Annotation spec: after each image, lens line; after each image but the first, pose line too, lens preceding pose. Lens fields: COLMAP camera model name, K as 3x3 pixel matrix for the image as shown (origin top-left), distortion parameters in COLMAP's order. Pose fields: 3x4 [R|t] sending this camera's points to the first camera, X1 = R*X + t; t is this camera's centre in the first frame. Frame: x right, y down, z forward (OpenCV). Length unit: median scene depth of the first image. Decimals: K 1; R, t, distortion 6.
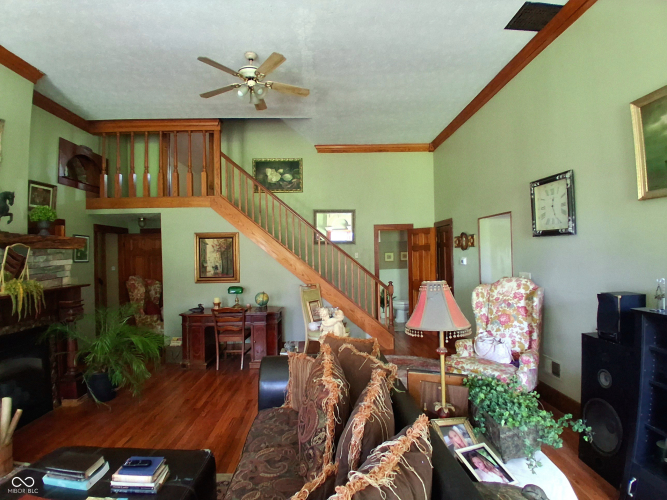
lens RADIAL K [[328.7, 0, 331.9], [0, 328.7, 250.3], [0, 0, 1]] dist [-0.003351, -0.037436]
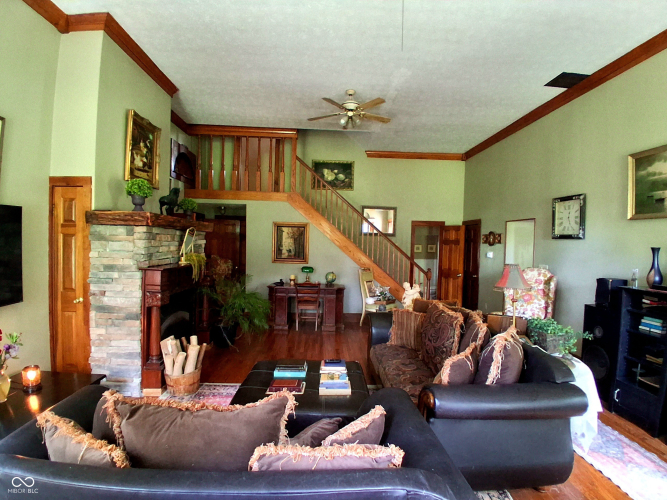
lens RADIAL K [[328.7, 0, 332.9], [0, 328.7, 251.6], [0, 0, 1]] dist [-0.003351, -0.037436]
pose [[0.998963, 0.045306, 0.004462, -0.229799], [-0.045444, 0.998226, 0.038454, 0.001161], [-0.002712, -0.038617, 0.999250, -0.272731]]
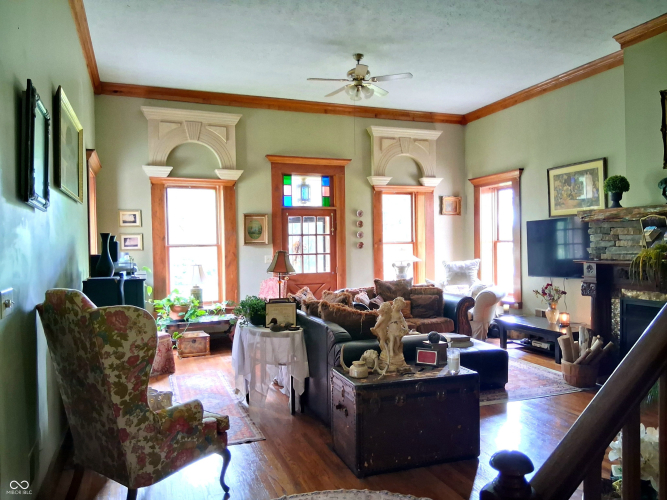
lens RADIAL K [[498.4, 0, 334.8], [0, 498.4, 256.3], [0, 0, 1]] dist [0.093739, -0.148666]
pose [[-0.942162, 0.038083, -0.332988, 0.346157], [0.035145, 0.999272, 0.014845, 0.033223], [0.333311, 0.002283, -0.942814, 1.359842]]
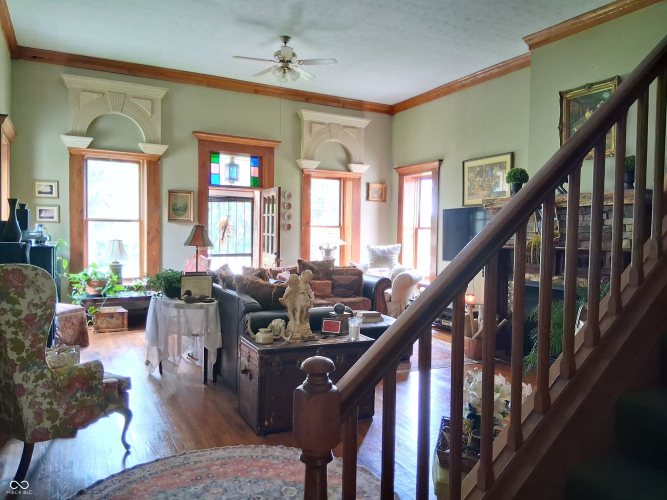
lens RADIAL K [[498.4, 0, 333.7], [0, 498.4, 256.1], [0, 0, 1]] dist [0.093739, -0.148666]
pose [[-0.897172, 0.019360, -0.441257, 0.317982], [0.001348, 0.999154, 0.041097, 0.056120], [0.441680, 0.036276, -0.896439, 1.418391]]
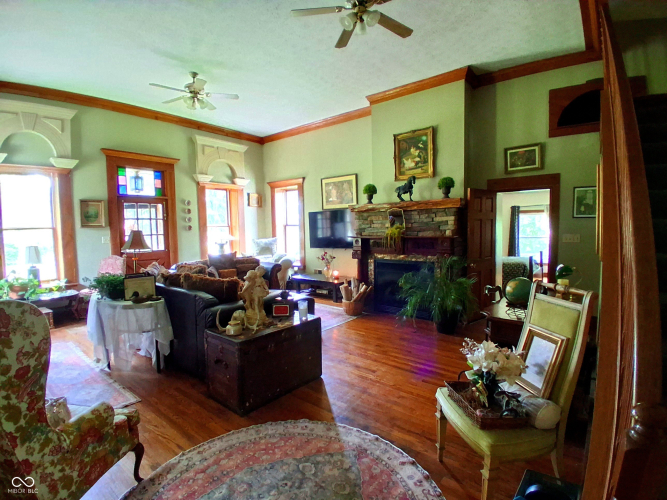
lens RADIAL K [[328.7, 0, 330.7], [0, 328.7, 254.0], [0, 0, 1]] dist [-0.003351, -0.037436]
pose [[-0.651049, 0.086280, -0.754116, 0.386059], [0.036302, 0.995921, 0.082606, 0.041626], [0.758167, 0.026405, -0.651525, 1.172084]]
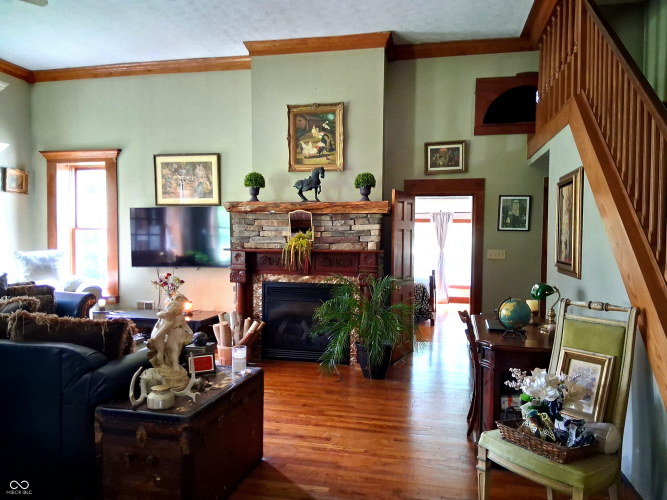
lens RADIAL K [[498.4, 0, 335.8], [0, 498.4, 256.5], [0, 0, 1]] dist [0.093739, -0.148666]
pose [[-0.234673, 0.053583, -0.970596, 0.546902], [0.006313, 0.998543, 0.053599, 0.034828], [0.972054, 0.006451, -0.234670, 0.976356]]
